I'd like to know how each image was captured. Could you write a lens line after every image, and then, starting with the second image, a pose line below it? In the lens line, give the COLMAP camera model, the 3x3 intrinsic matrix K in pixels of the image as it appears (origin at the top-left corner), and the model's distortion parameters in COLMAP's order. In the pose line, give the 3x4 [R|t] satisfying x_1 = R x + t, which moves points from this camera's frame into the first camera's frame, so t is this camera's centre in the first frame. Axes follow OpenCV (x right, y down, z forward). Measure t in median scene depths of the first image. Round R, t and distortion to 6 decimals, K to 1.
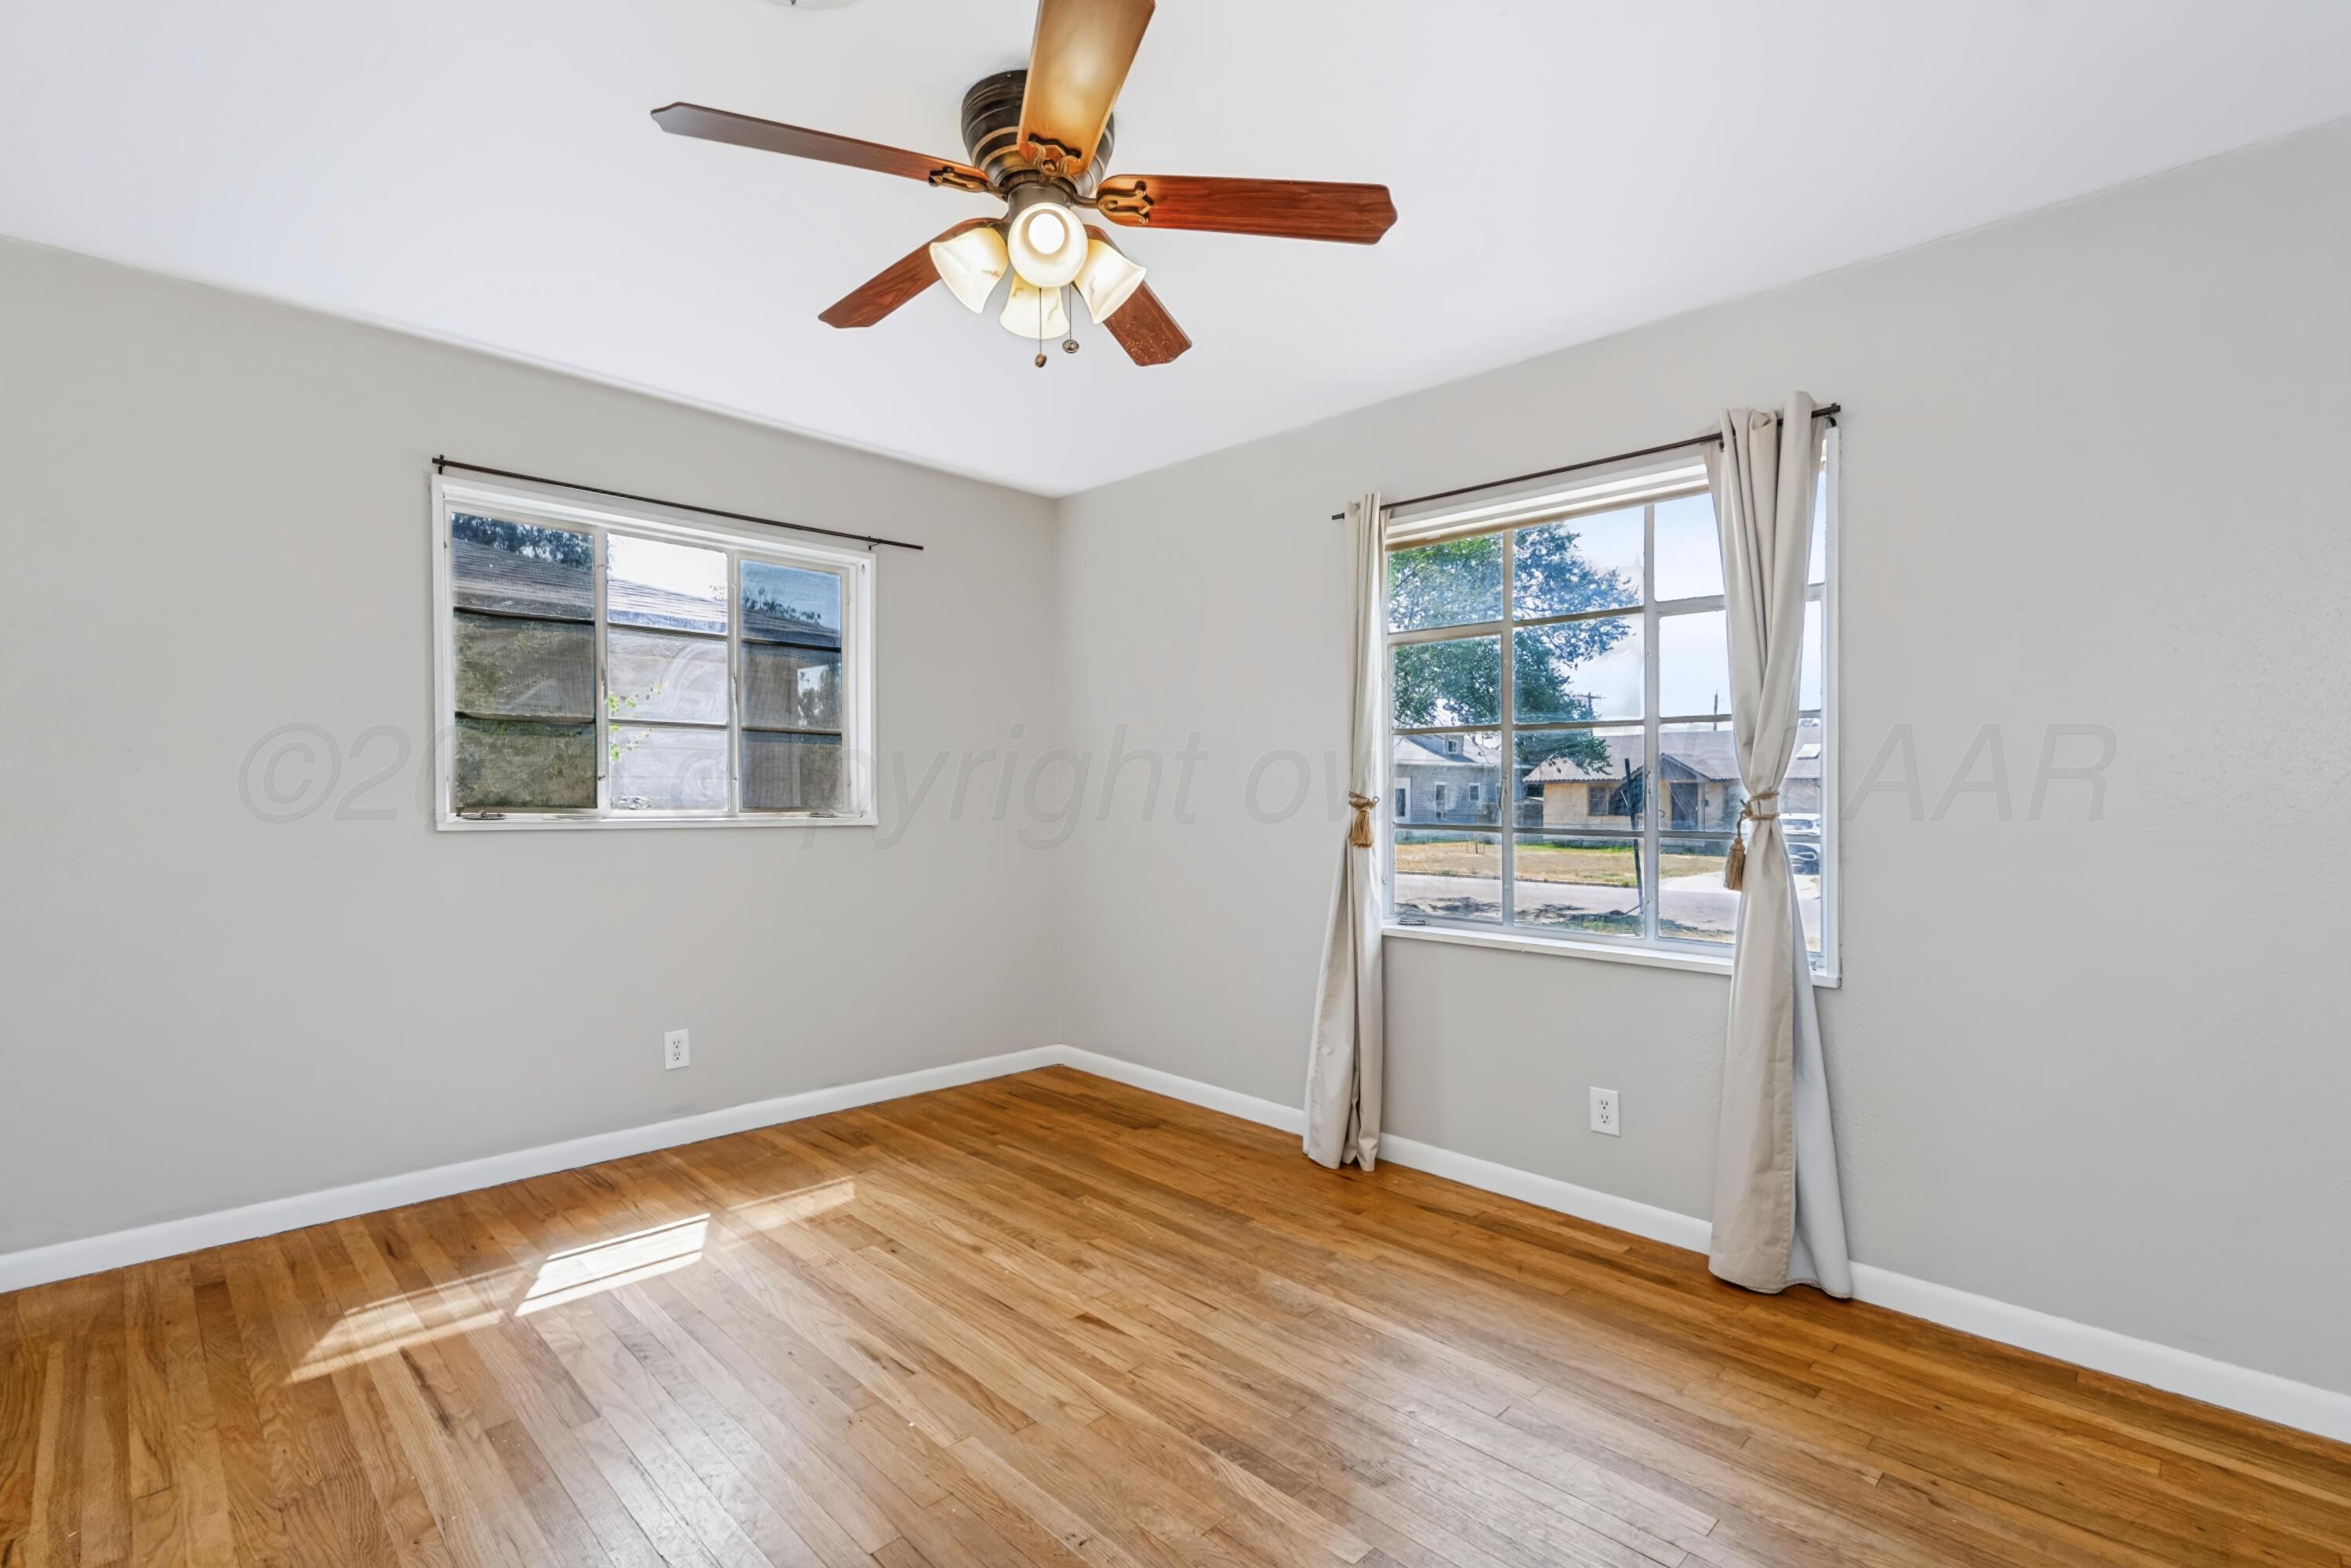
lens RADIAL K [[1064.1, 0, 1156.9], [0, 1064.1, 802.5], [0, 0, 1]] dist [-0.012030, 0.004241]
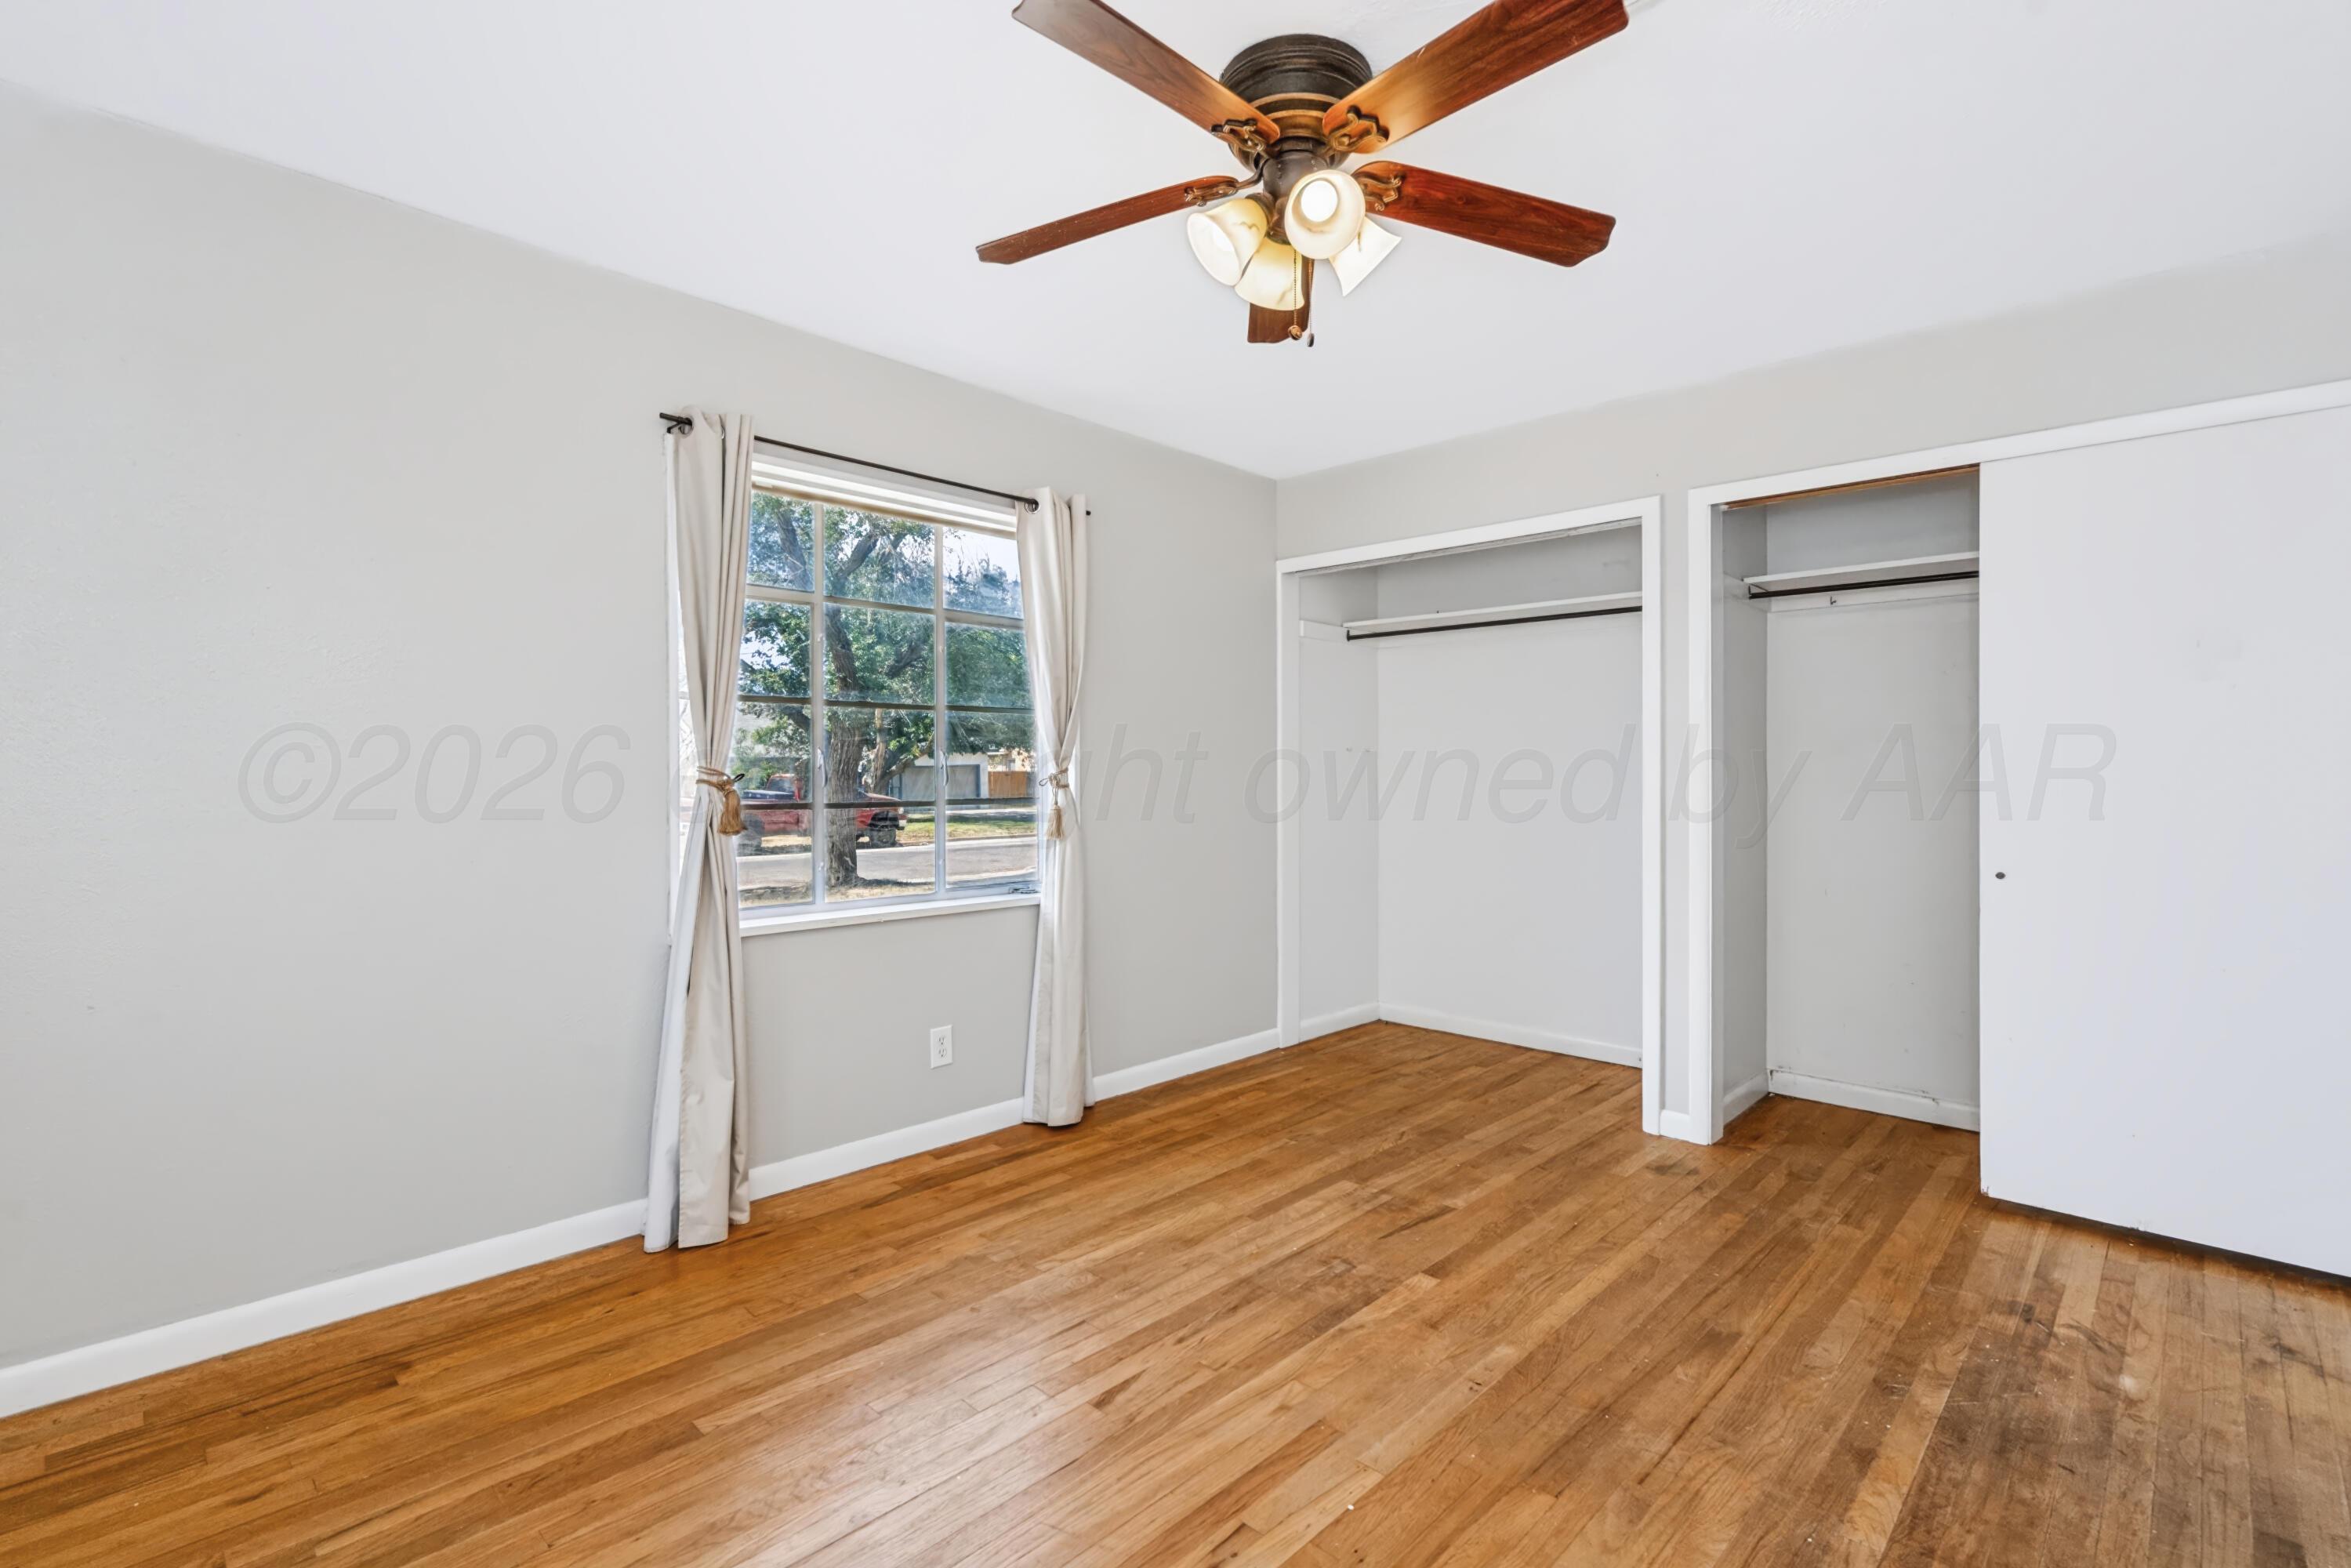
lens RADIAL K [[1064.1, 0, 1177.0], [0, 1064.1, 771.5], [0, 0, 1]] dist [-0.012030, 0.004241]
pose [[-0.016763, -0.010736, 0.999802, -0.714762], [0.007228, 0.999915, 0.010858, -0.014932], [-0.999833, 0.007408, -0.016684, 0.758348]]
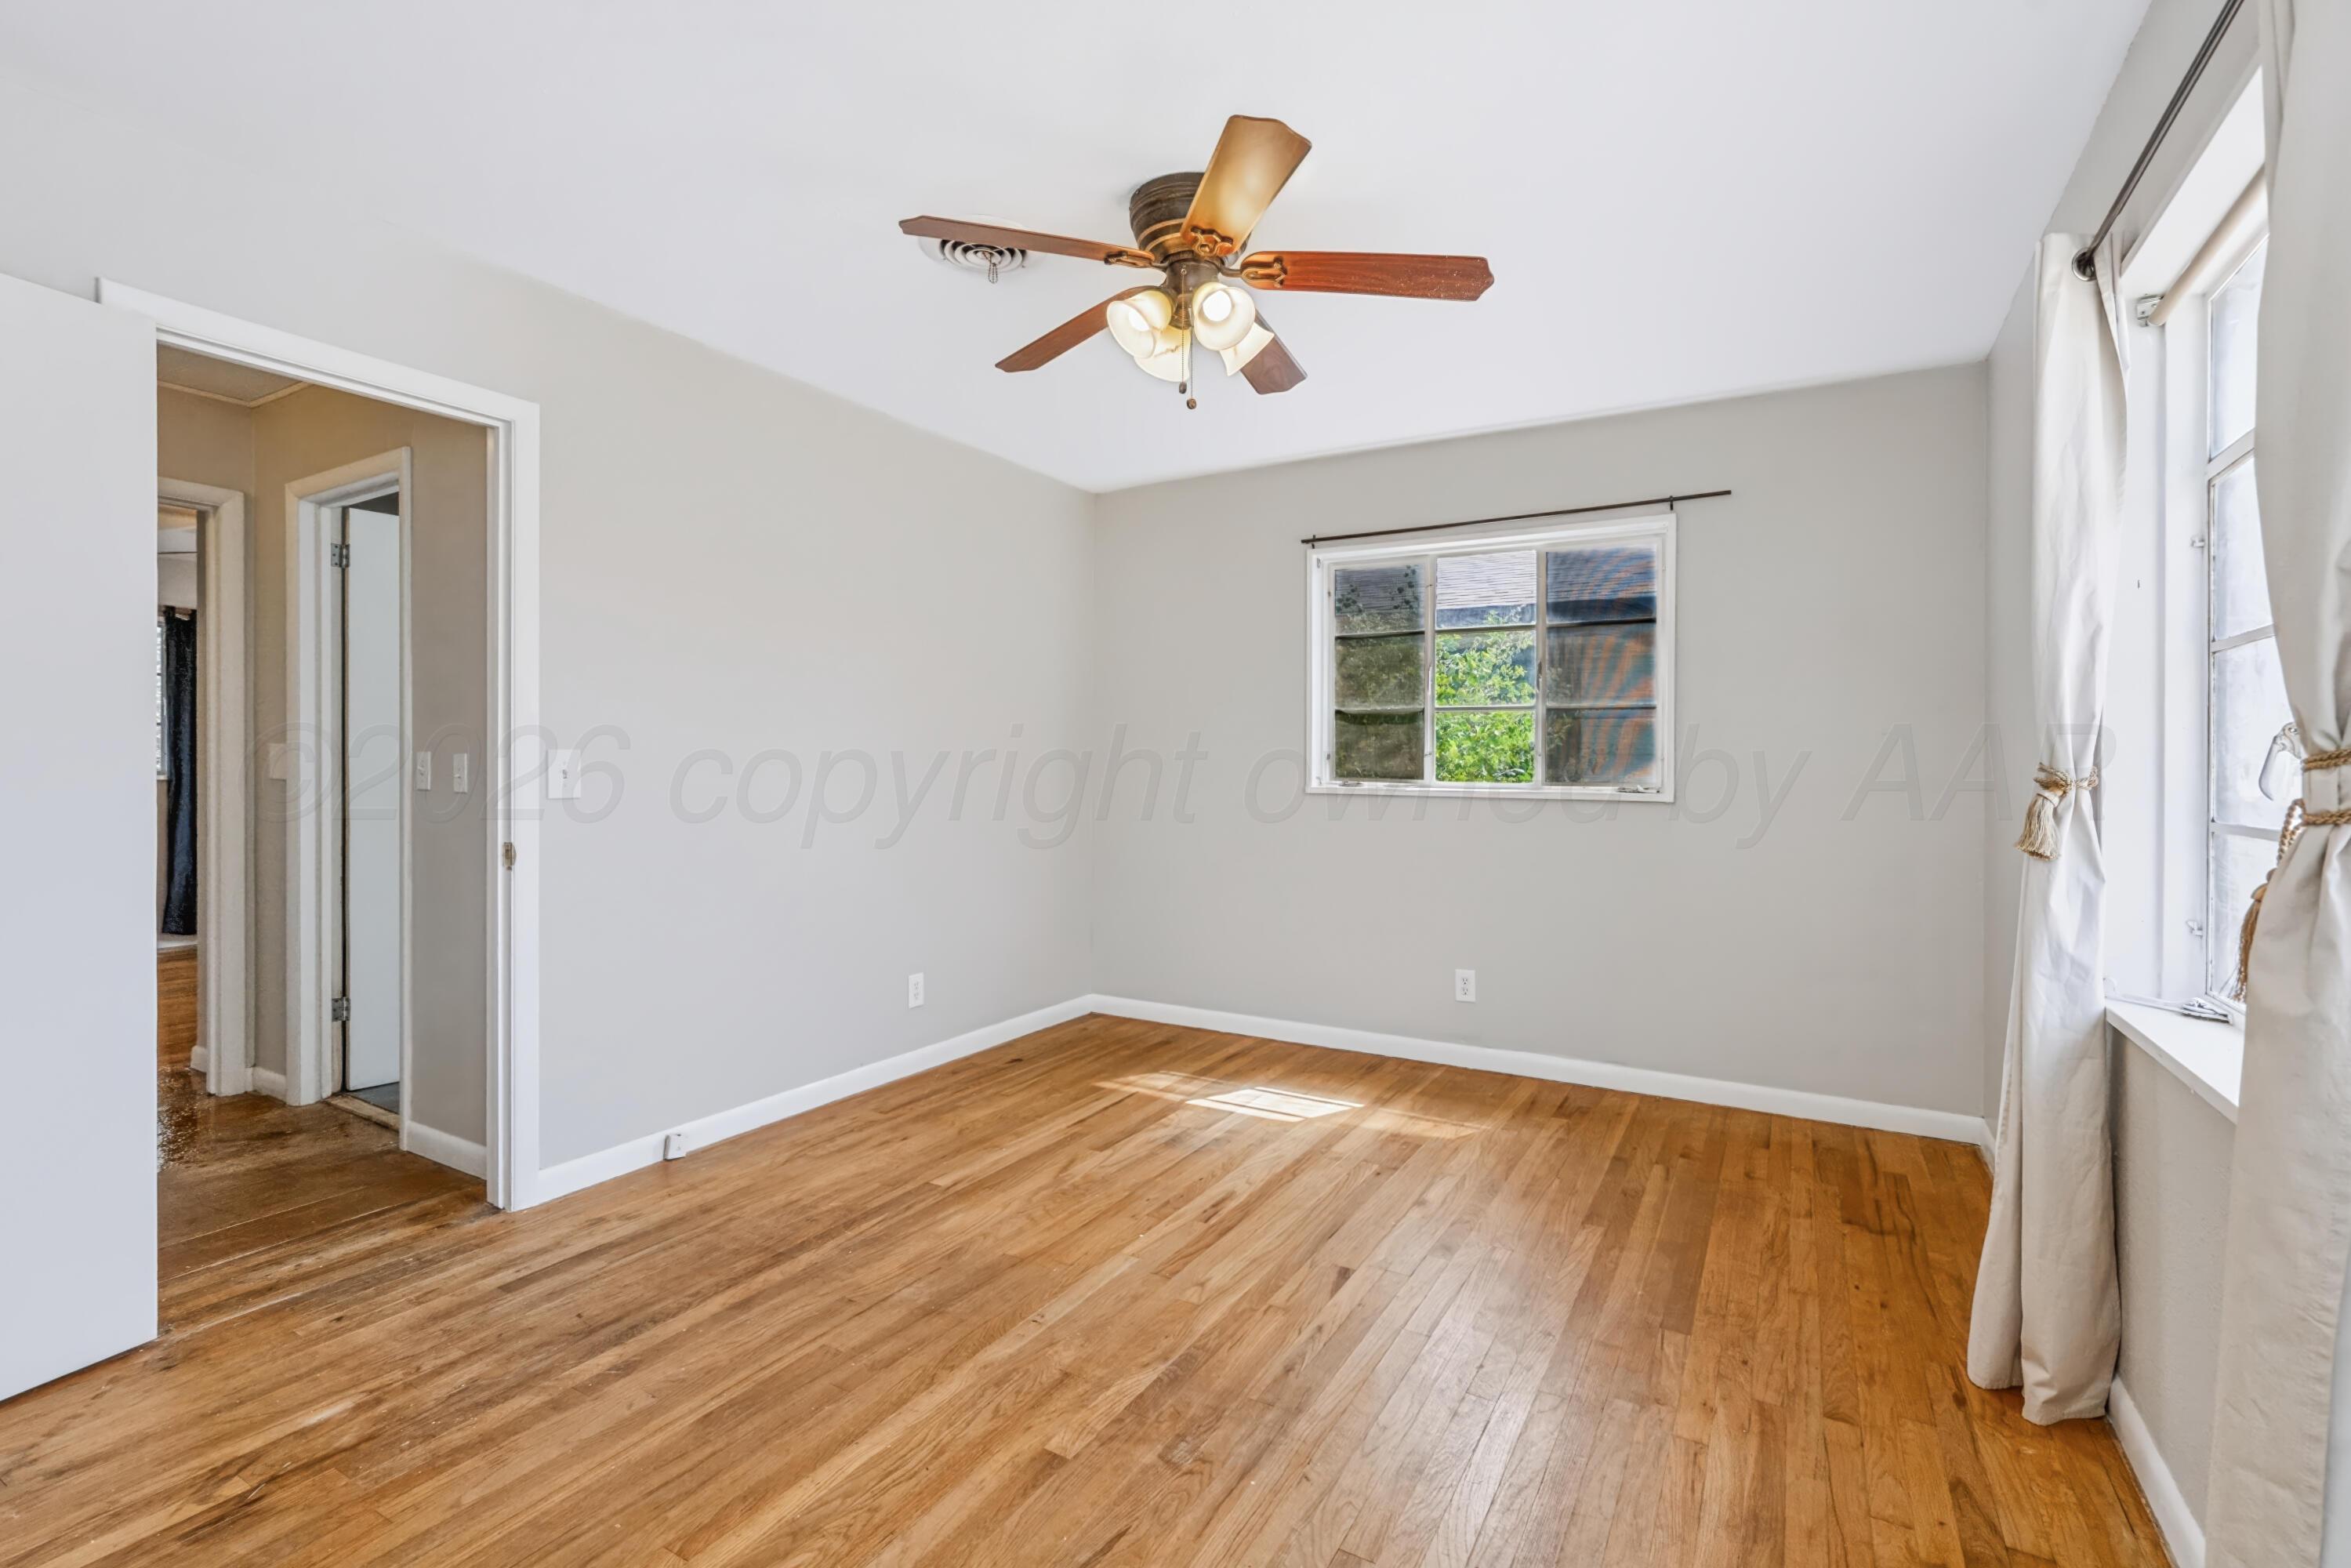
lens RADIAL K [[1064.1, 0, 1187.3], [0, 1064.1, 768.9], [0, 0, 1]] dist [-0.012030, 0.004241]
pose [[0.268038, -0.003072, -0.963403, 0.706458], [-0.012374, 0.999901, -0.006631, 0.005358], [0.963329, 0.013698, 0.267974, 0.454330]]
